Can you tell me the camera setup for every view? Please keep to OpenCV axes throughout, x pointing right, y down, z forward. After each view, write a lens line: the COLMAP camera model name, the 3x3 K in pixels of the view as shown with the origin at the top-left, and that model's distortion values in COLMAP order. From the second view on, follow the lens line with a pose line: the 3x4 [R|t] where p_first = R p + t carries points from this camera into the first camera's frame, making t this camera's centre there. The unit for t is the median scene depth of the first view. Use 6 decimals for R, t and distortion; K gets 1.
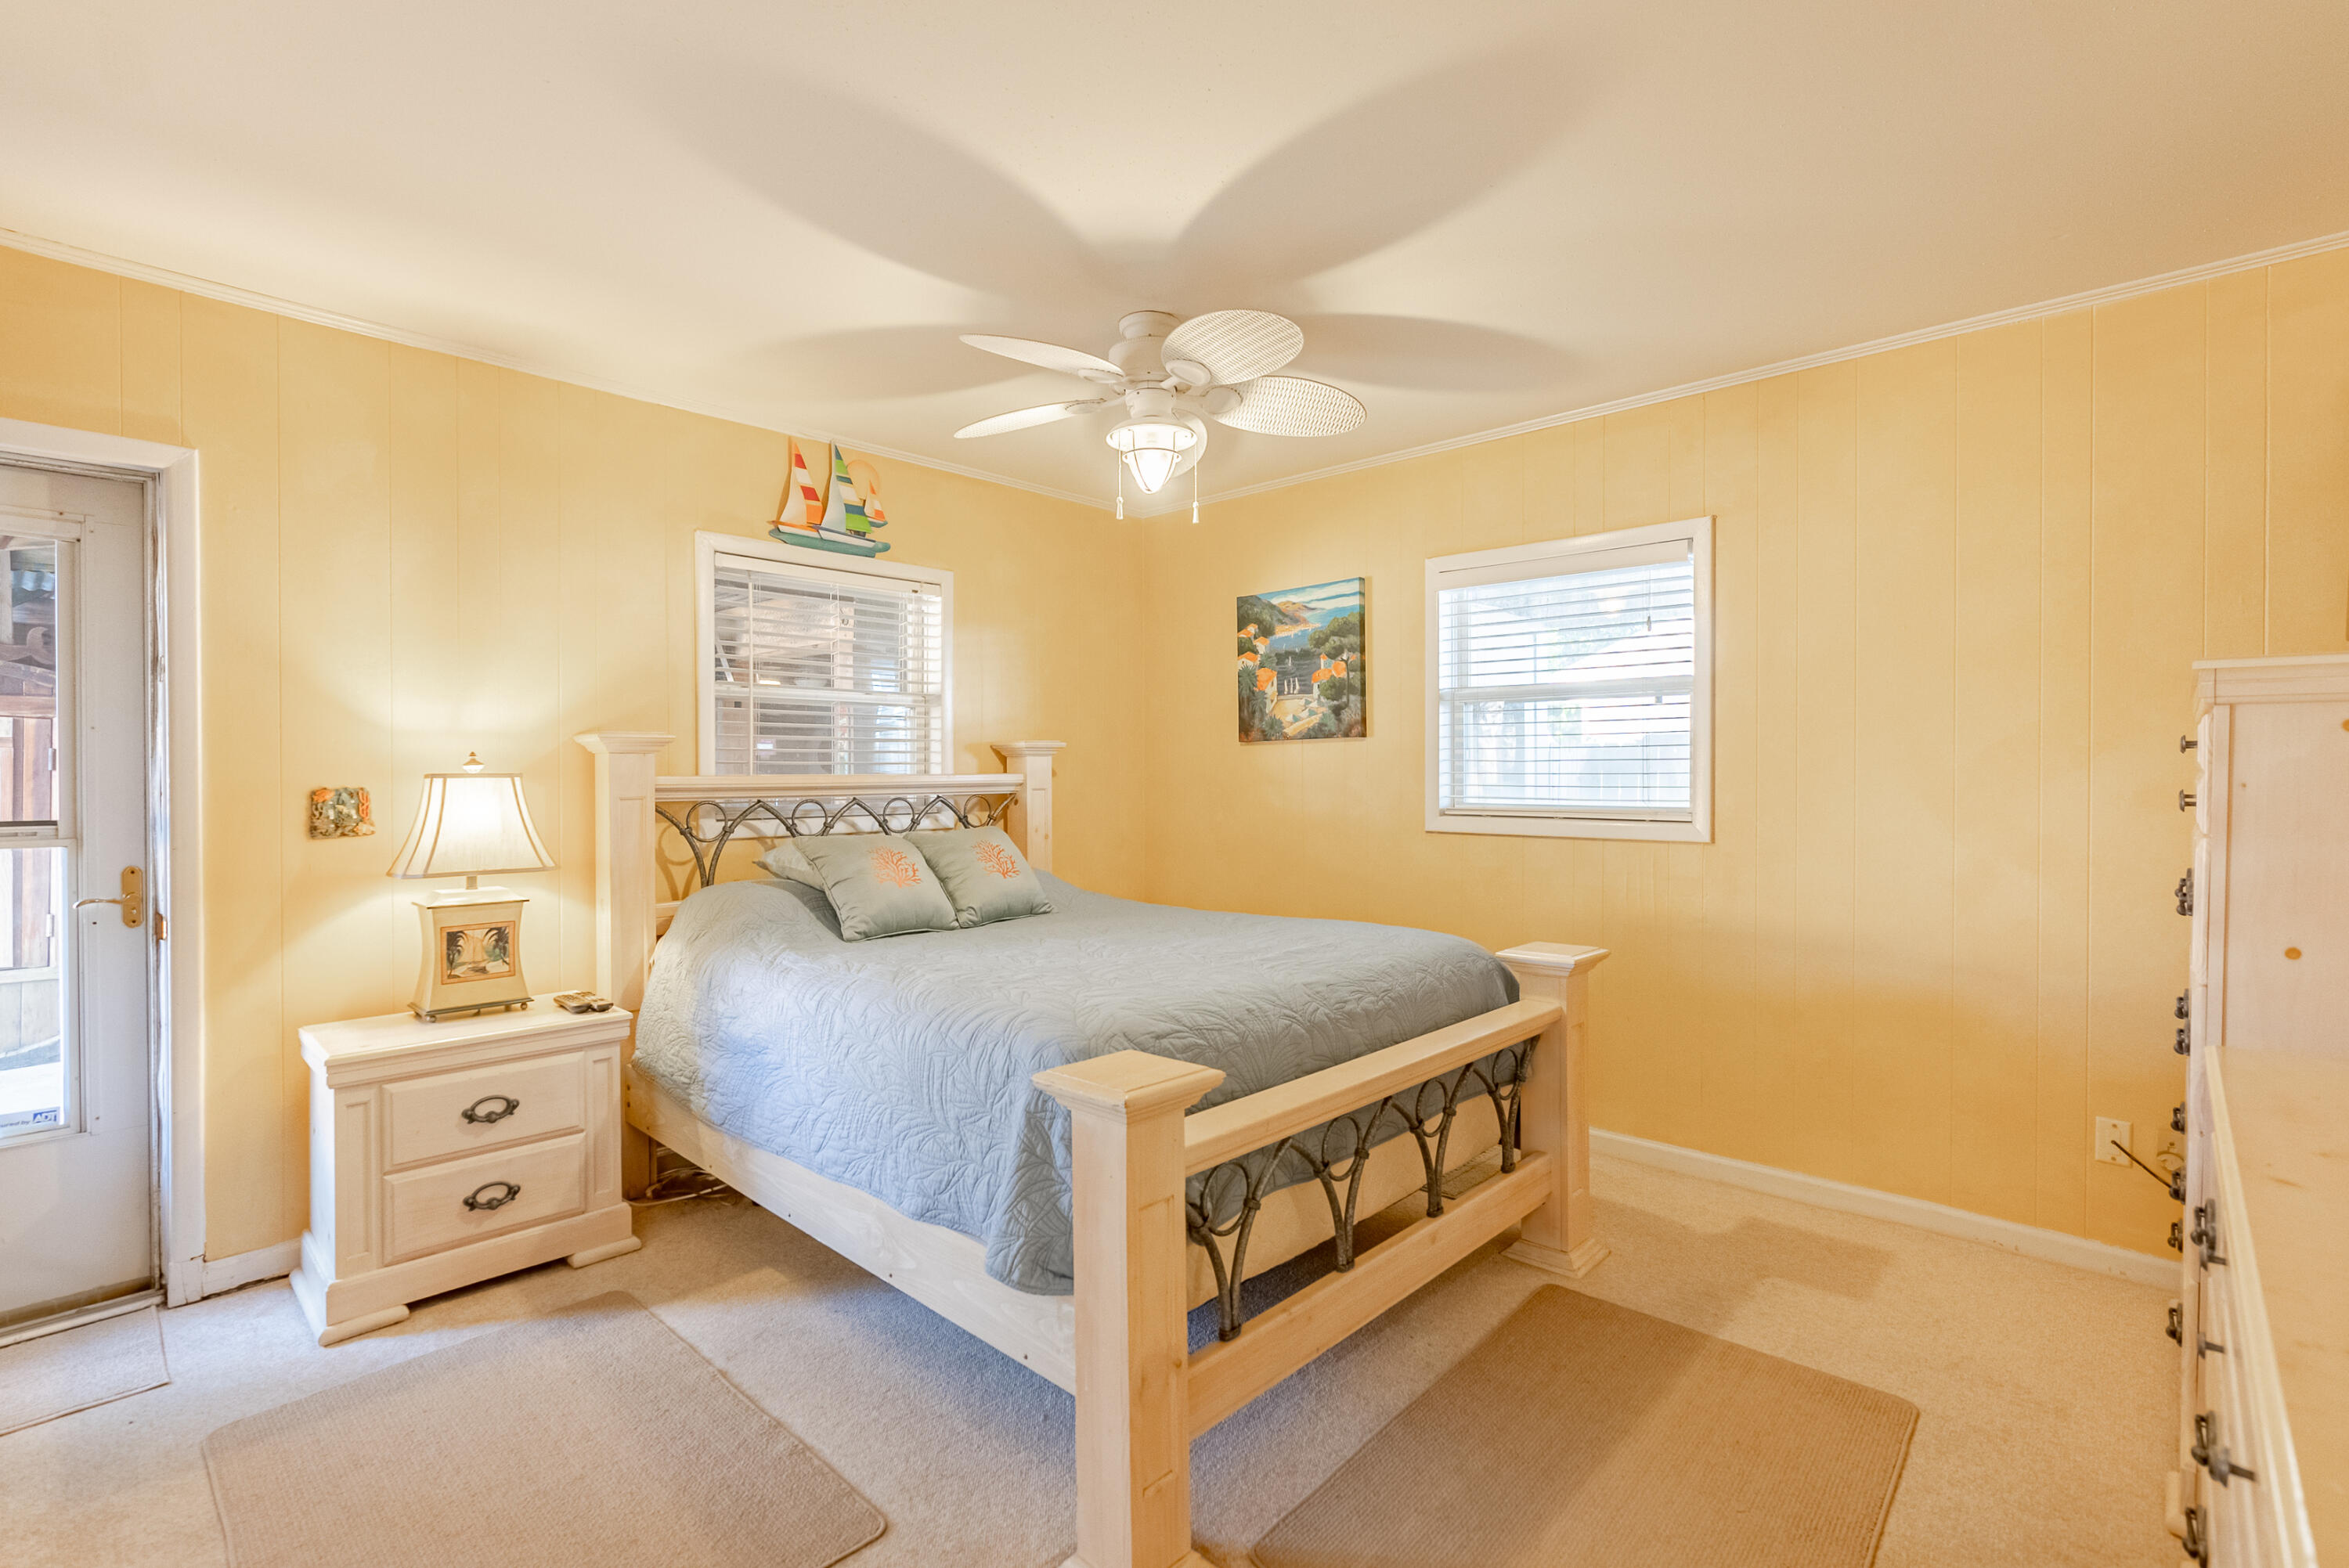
lens RADIAL K [[1062.8, 0, 1174.5], [0, 1062.8, 784.0], [0, 0, 1]] dist [-0.010524, 0.000620]
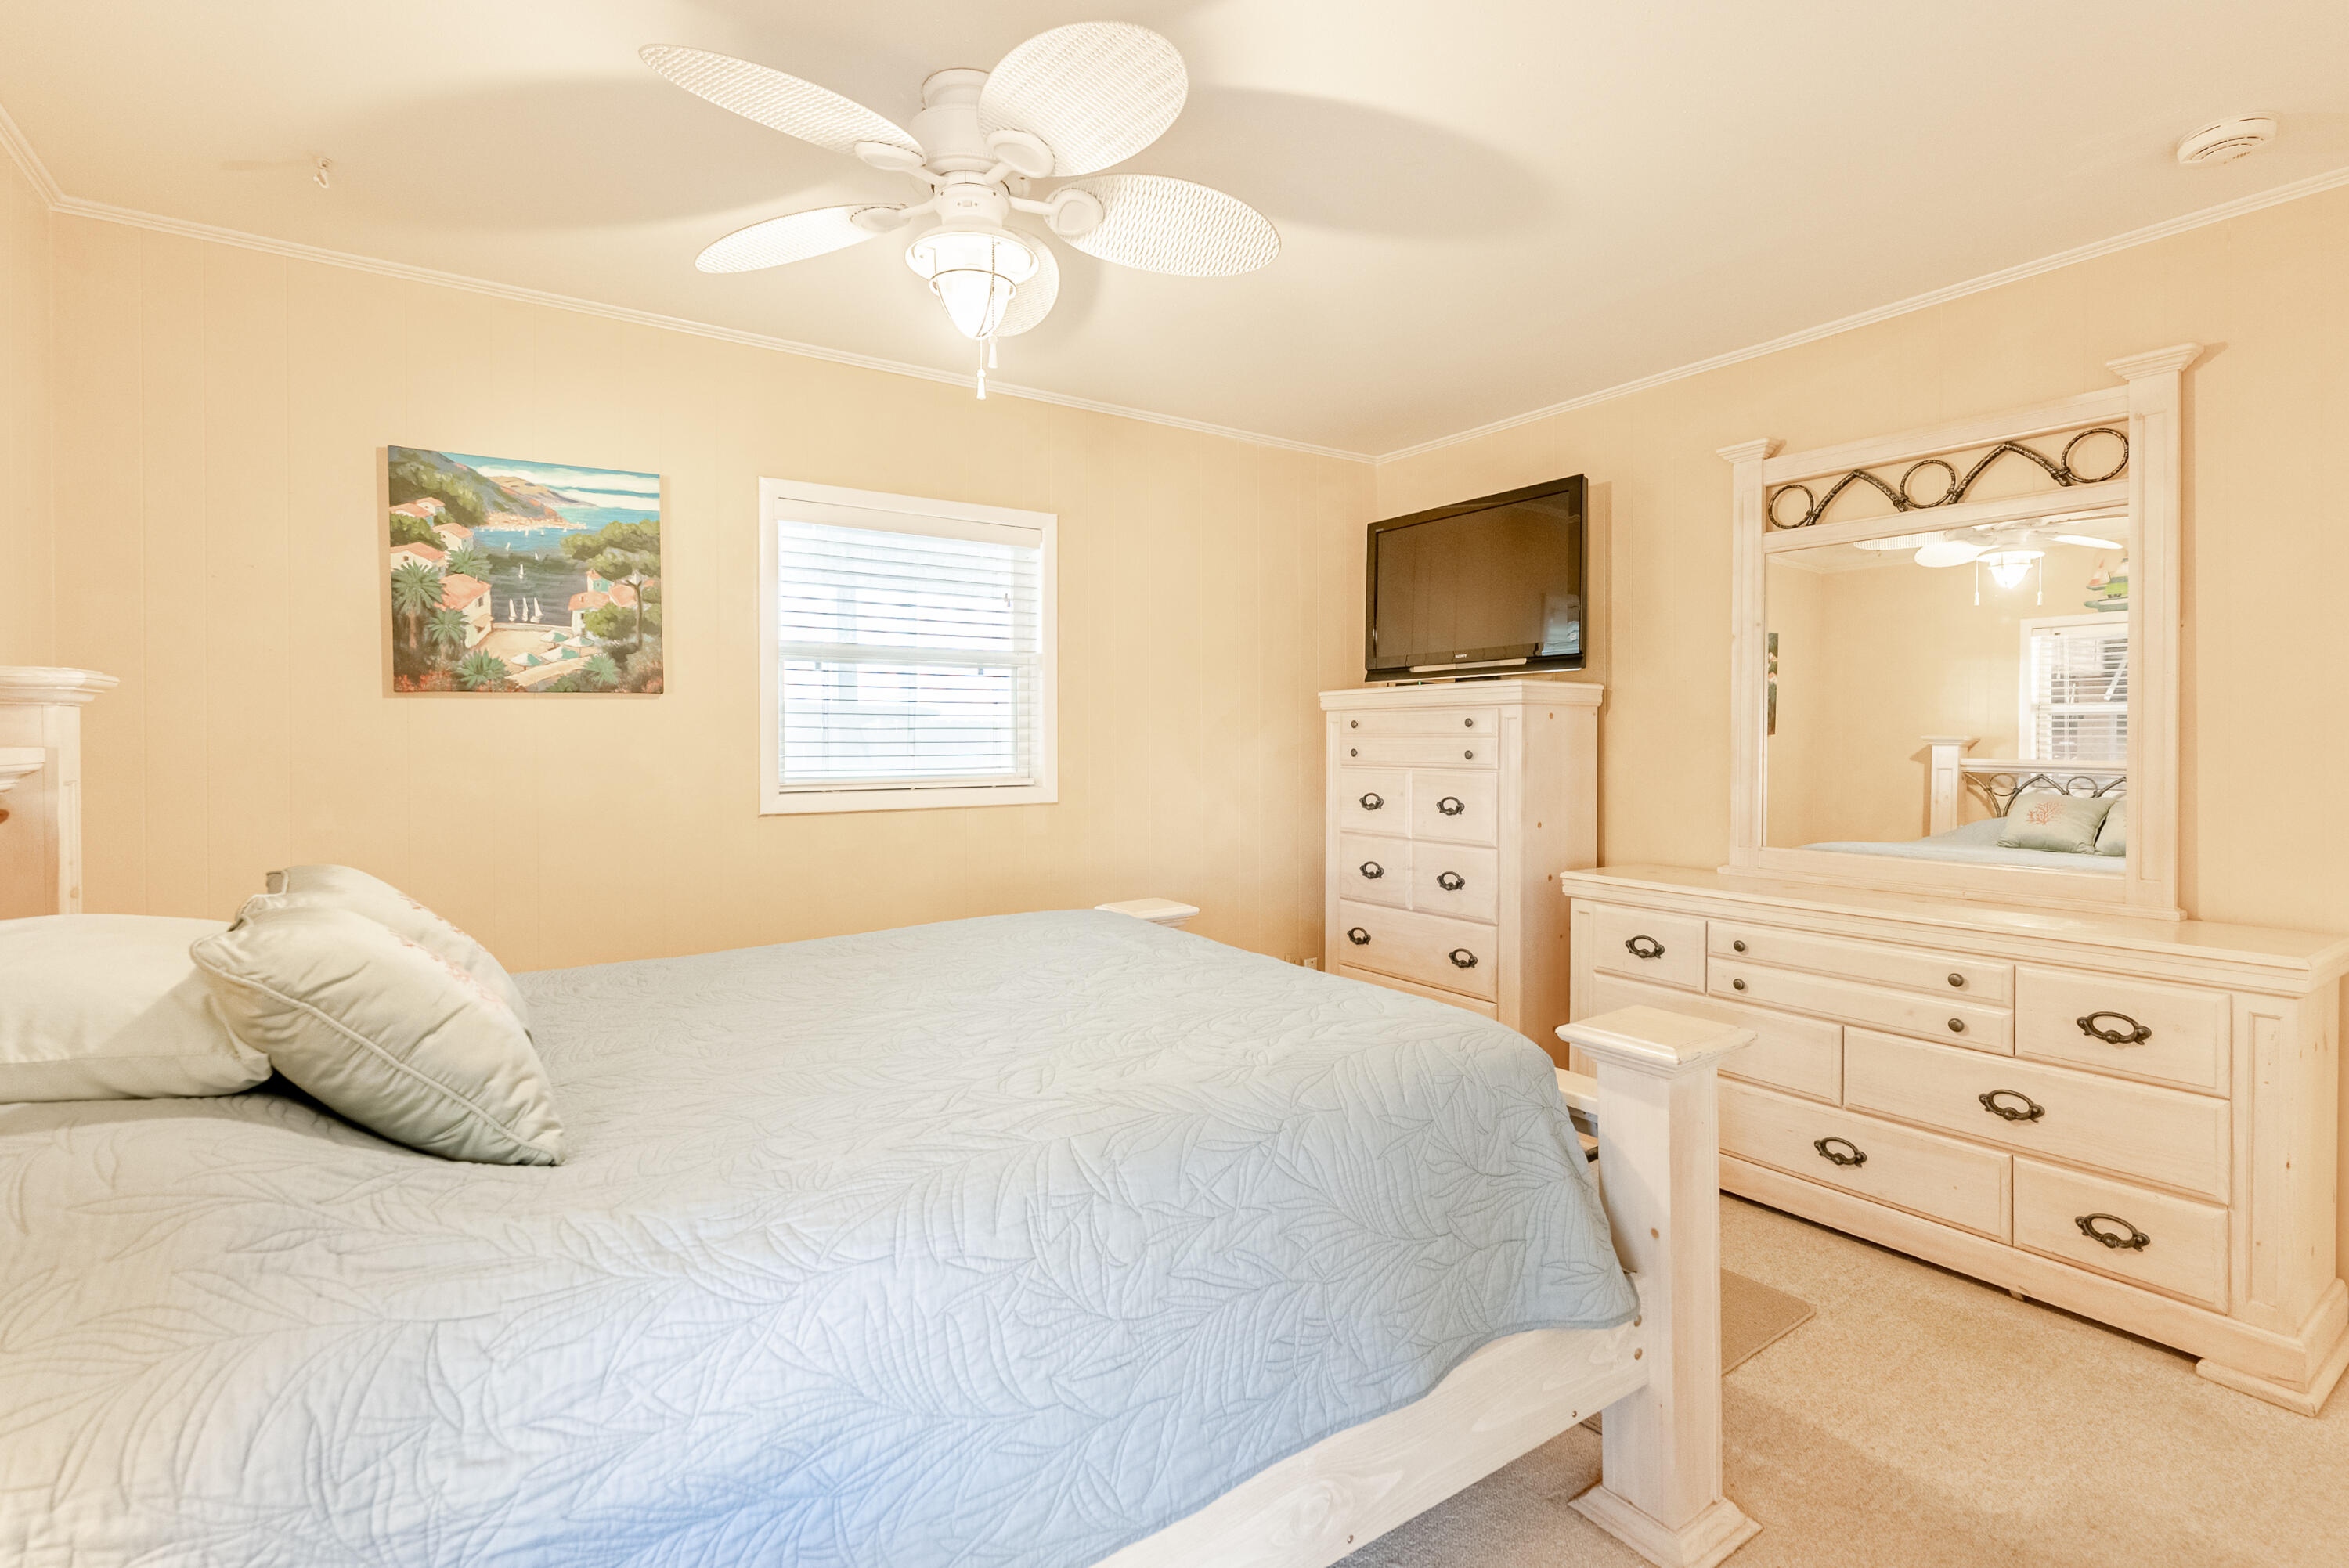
lens RADIAL K [[1062.8, 0, 1174.5], [0, 1062.8, 784.0], [0, 0, 1]] dist [-0.010524, 0.000620]
pose [[0.253013, -0.041741, 0.966562, -0.431866], [0.010015, 0.999128, 0.040526, -0.007582], [-0.967411, -0.000574, 0.253210, 0.455070]]
